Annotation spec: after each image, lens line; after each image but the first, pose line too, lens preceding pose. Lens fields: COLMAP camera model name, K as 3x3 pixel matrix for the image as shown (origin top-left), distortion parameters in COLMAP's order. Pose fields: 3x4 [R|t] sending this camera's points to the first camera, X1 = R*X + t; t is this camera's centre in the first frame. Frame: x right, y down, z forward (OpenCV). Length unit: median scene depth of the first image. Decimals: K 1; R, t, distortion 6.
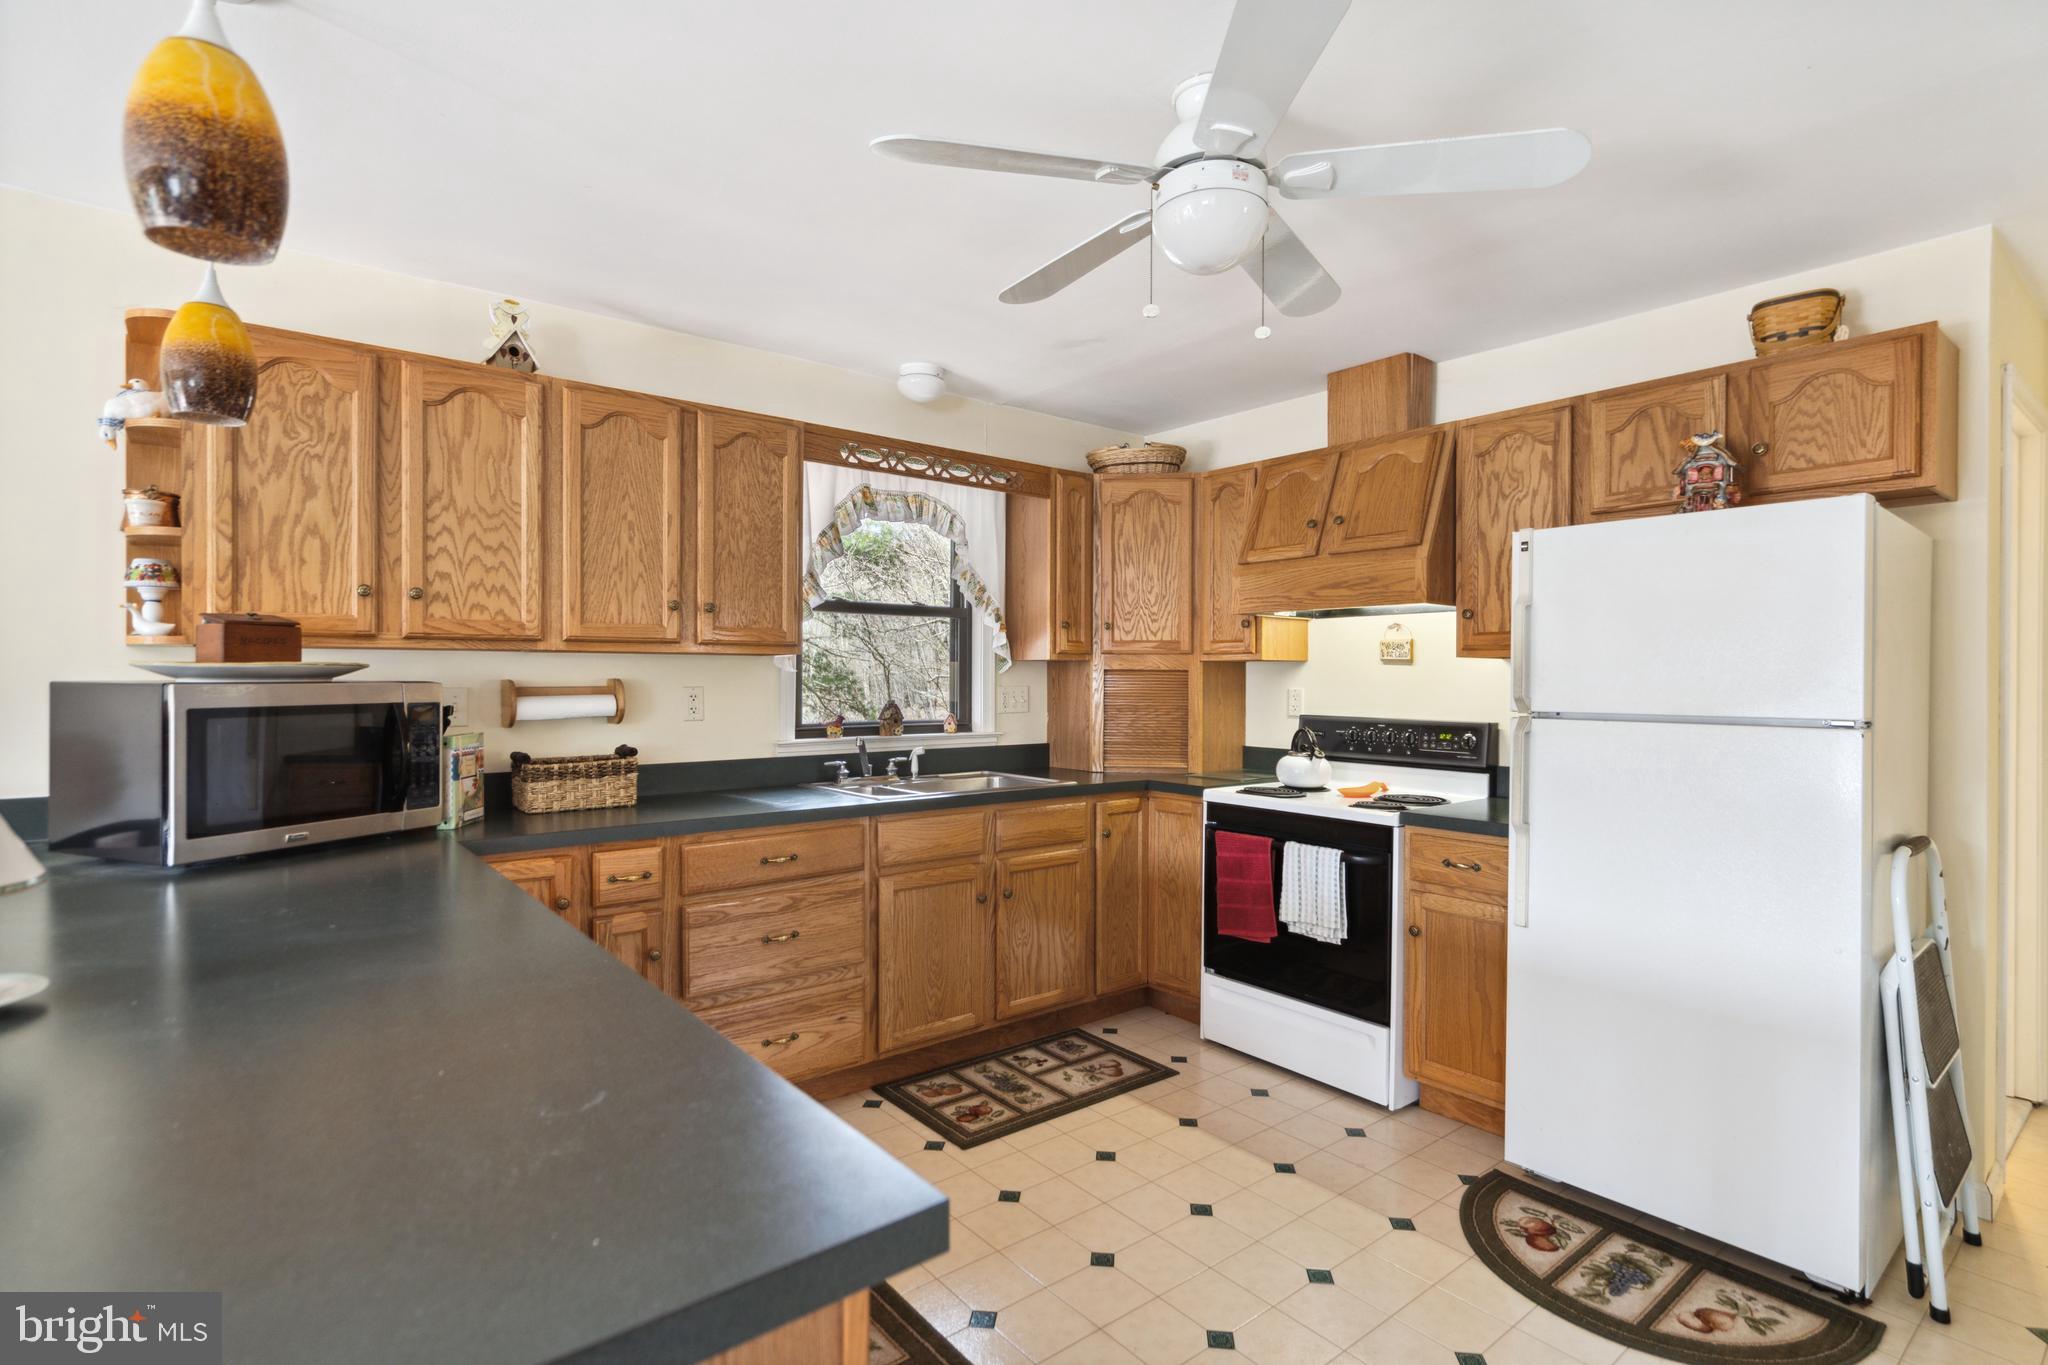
lens RADIAL K [[968.0, 0, 1009.6], [0, 968.0, 675.1], [0, 0, 1]] dist [0.001156, 0.003043]
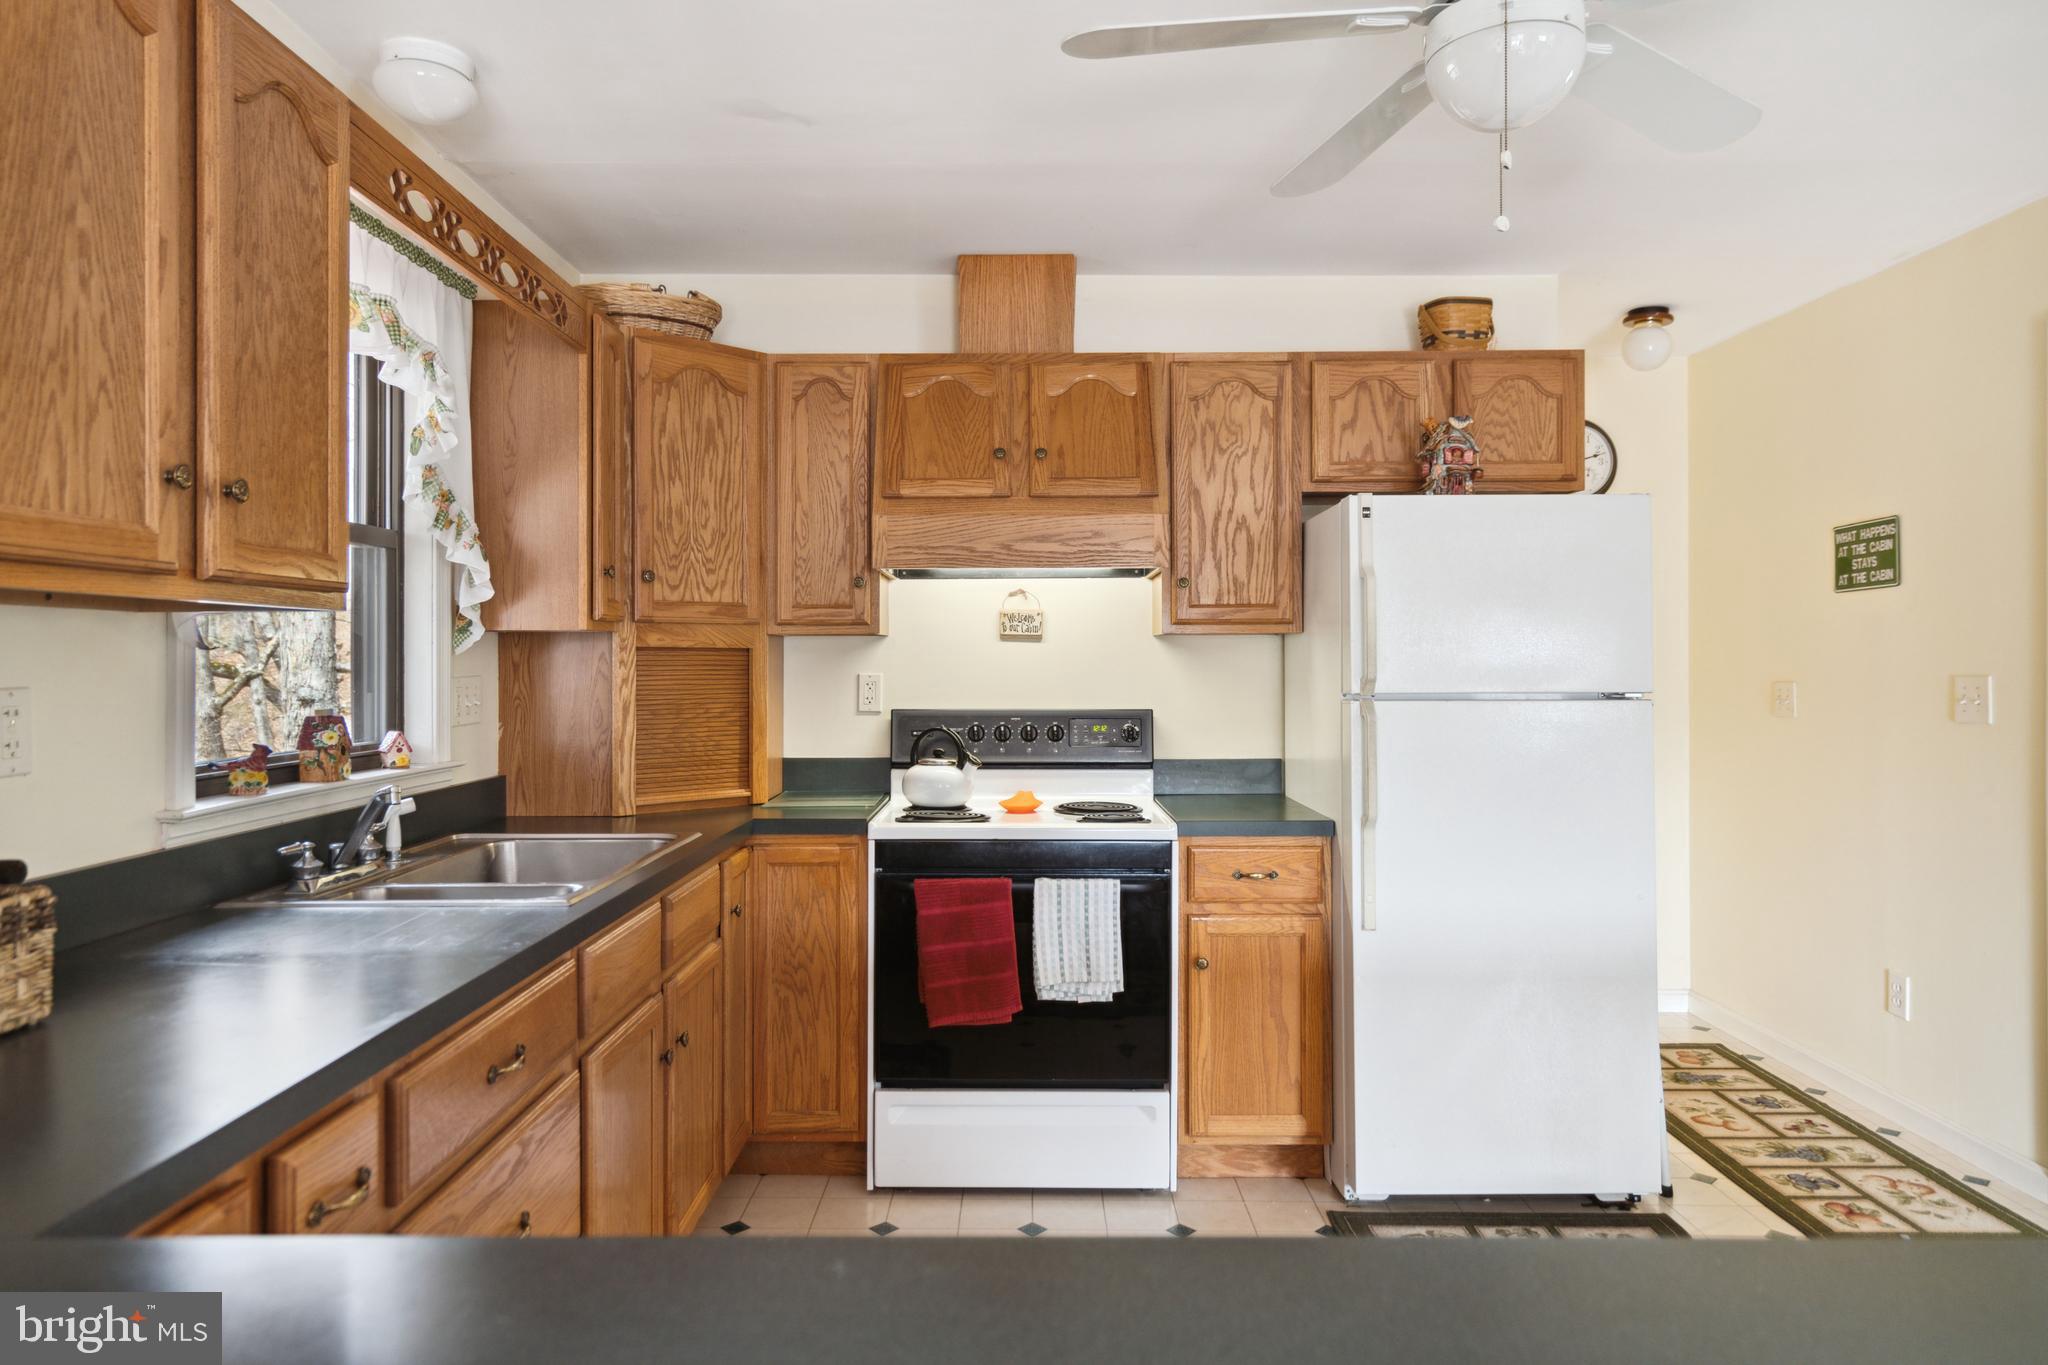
lens RADIAL K [[1299.5, 0, 986.3], [0, 1299.5, 650.5], [0, 0, 1]] dist [0.006278, 0.001766]
pose [[0.637752, 0.000716, 0.770242, -0.517579], [0.004126, 0.999982, -0.004346, 0.001023], [-0.770231, 0.005950, 0.637737, 0.403155]]
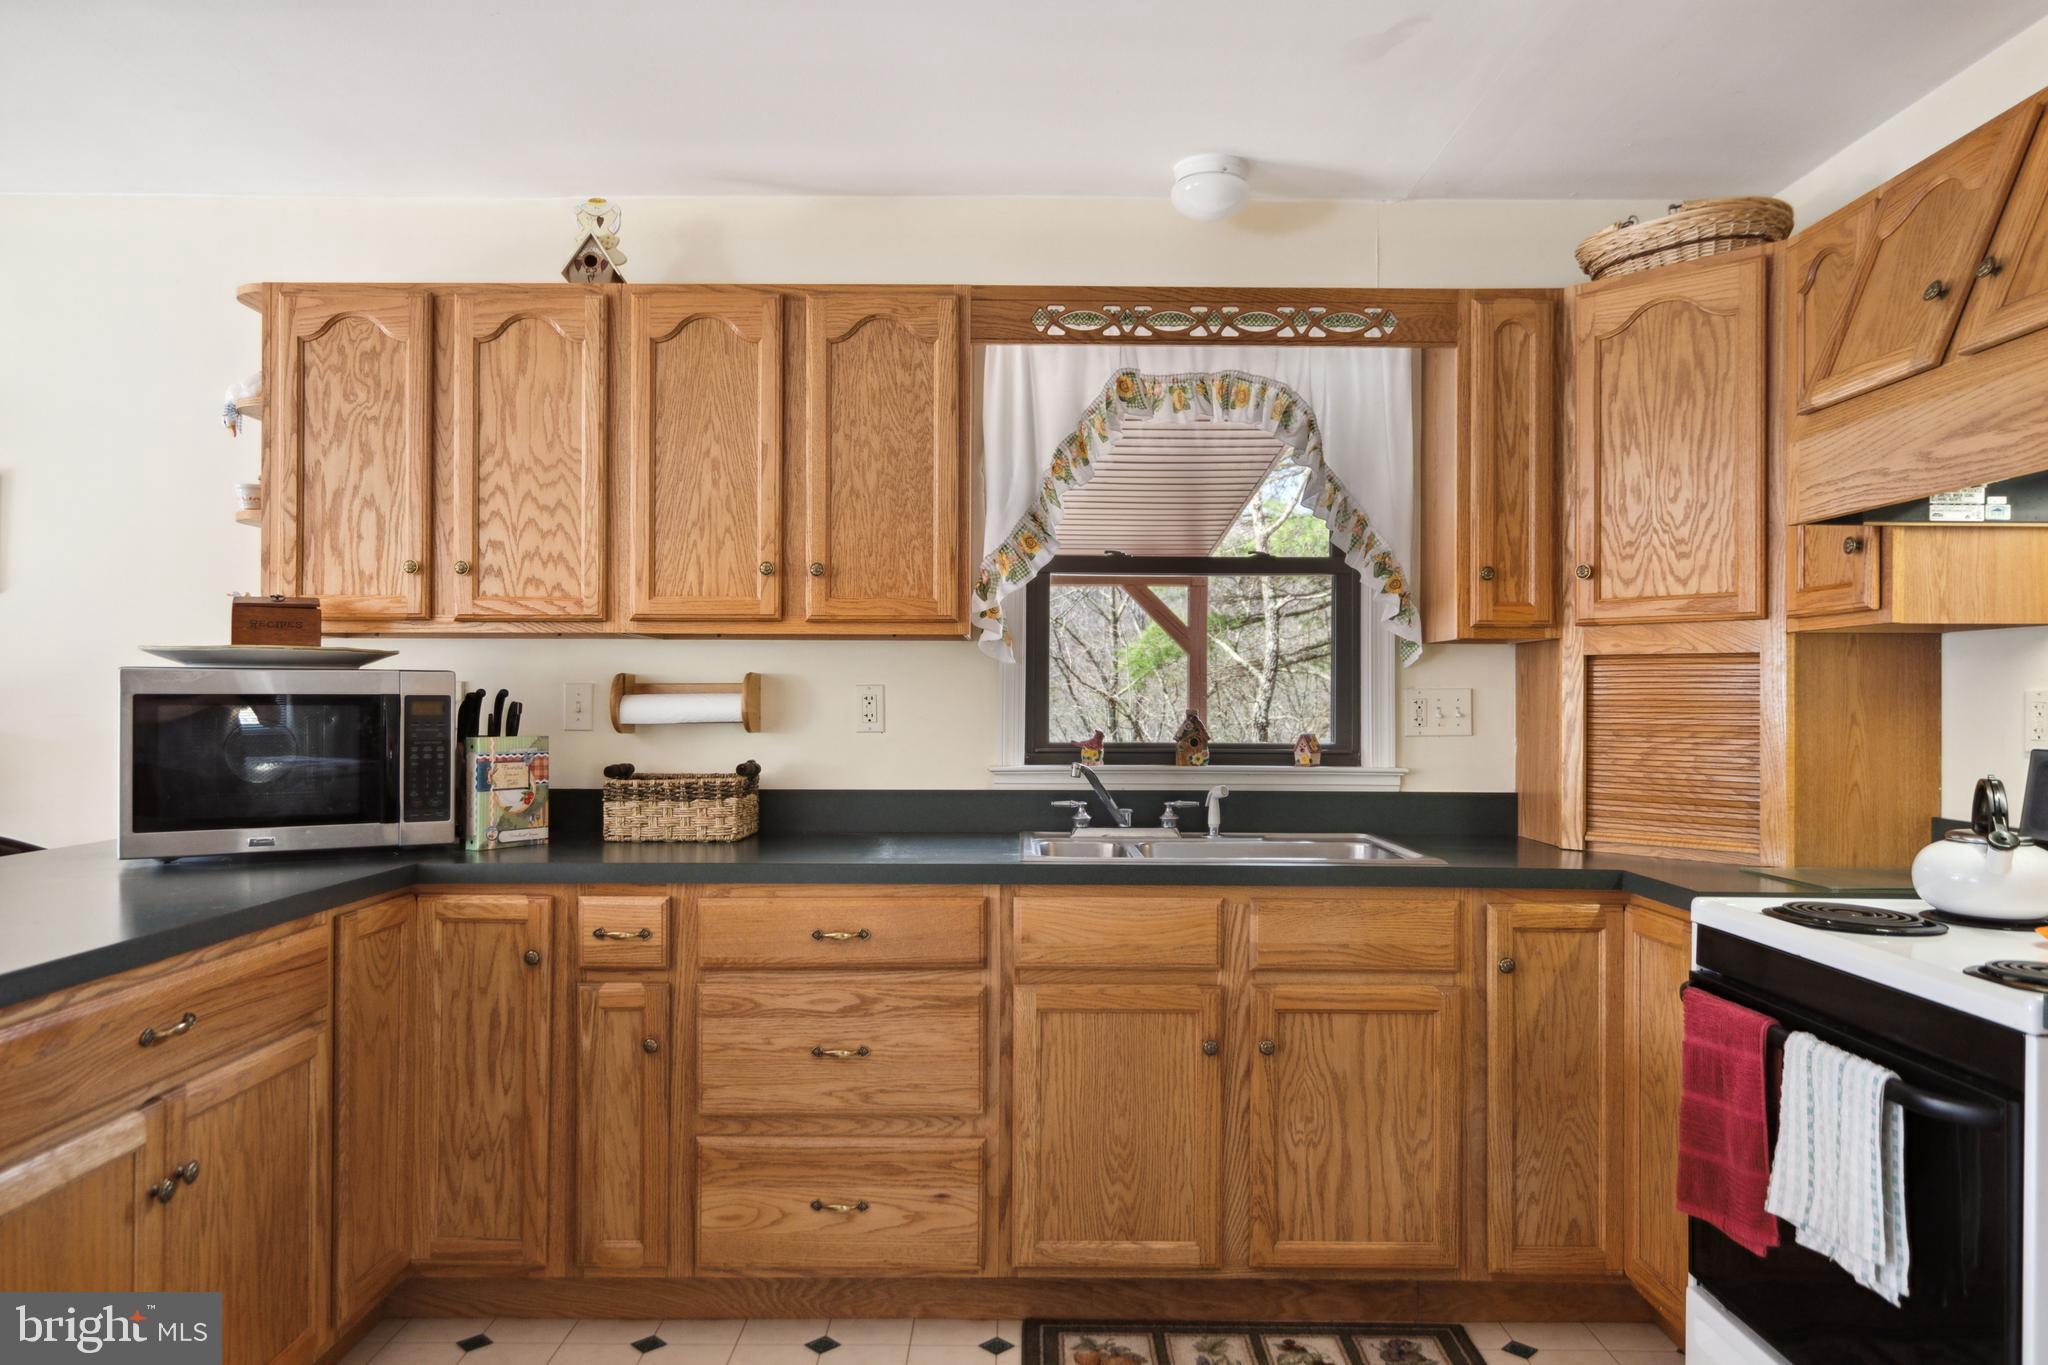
lens RADIAL K [[1299.5, 0, 1017.8], [0, 1299.5, 688.9], [0, 0, 1]] dist [0.006278, 0.001766]
pose [[0.786762, -0.004703, -0.617239, 0.382813], [-0.001502, 0.999953, -0.009533, 0.025720], [0.617255, 0.008427, 0.786718, 0.336436]]
